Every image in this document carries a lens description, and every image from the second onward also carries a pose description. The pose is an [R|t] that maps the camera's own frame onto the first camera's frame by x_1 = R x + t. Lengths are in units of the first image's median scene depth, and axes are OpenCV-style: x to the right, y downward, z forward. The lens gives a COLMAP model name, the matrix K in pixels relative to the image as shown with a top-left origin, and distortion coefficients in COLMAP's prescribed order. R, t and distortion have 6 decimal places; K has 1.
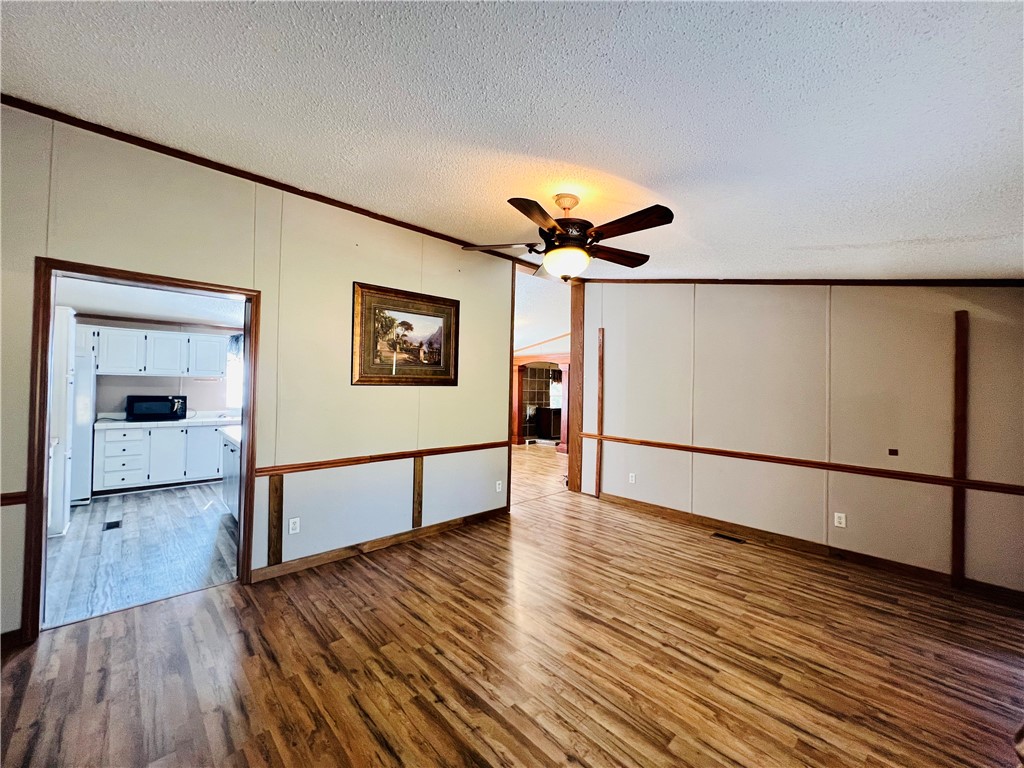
lens RADIAL K [[407.1, 0, 510.1], [0, 407.1, 380.0], [0, 0, 1]] dist [-0.000810, 0.000340]
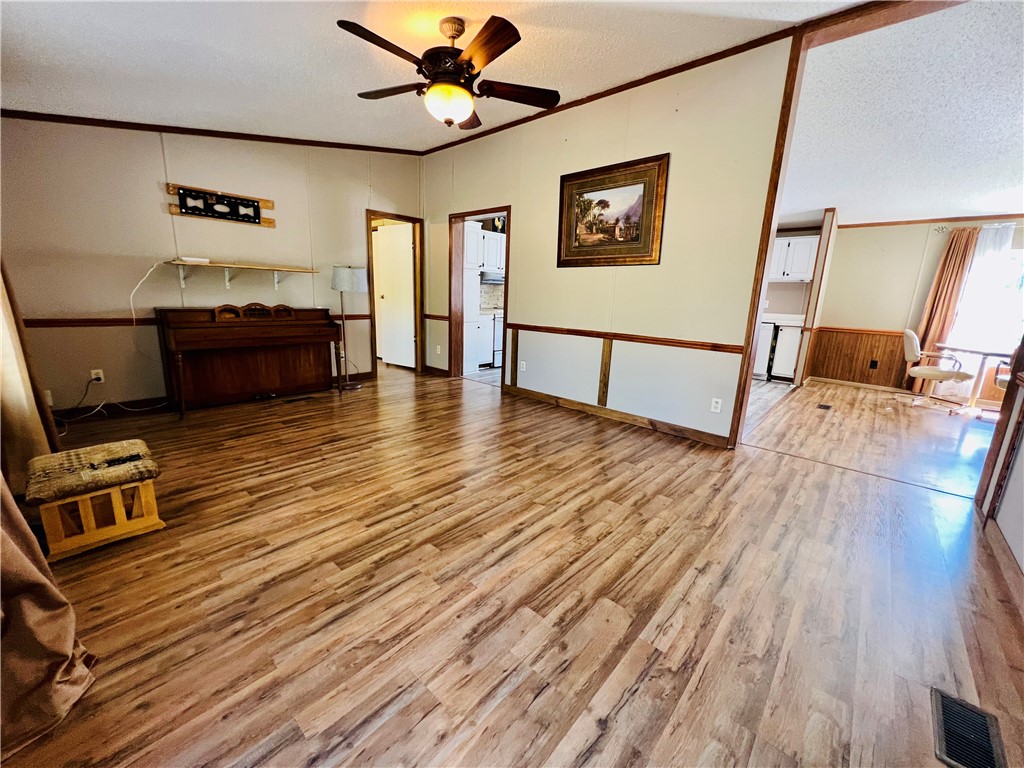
lens RADIAL K [[407.1, 0, 514.8], [0, 407.1, 382.1], [0, 0, 1]] dist [-0.000810, 0.000340]
pose [[0.077413, 0.193347, -0.978072, 0.971413], [-0.018144, 0.981126, 0.192514, 0.131084], [0.996834, 0.002843, 0.079460, 0.874864]]
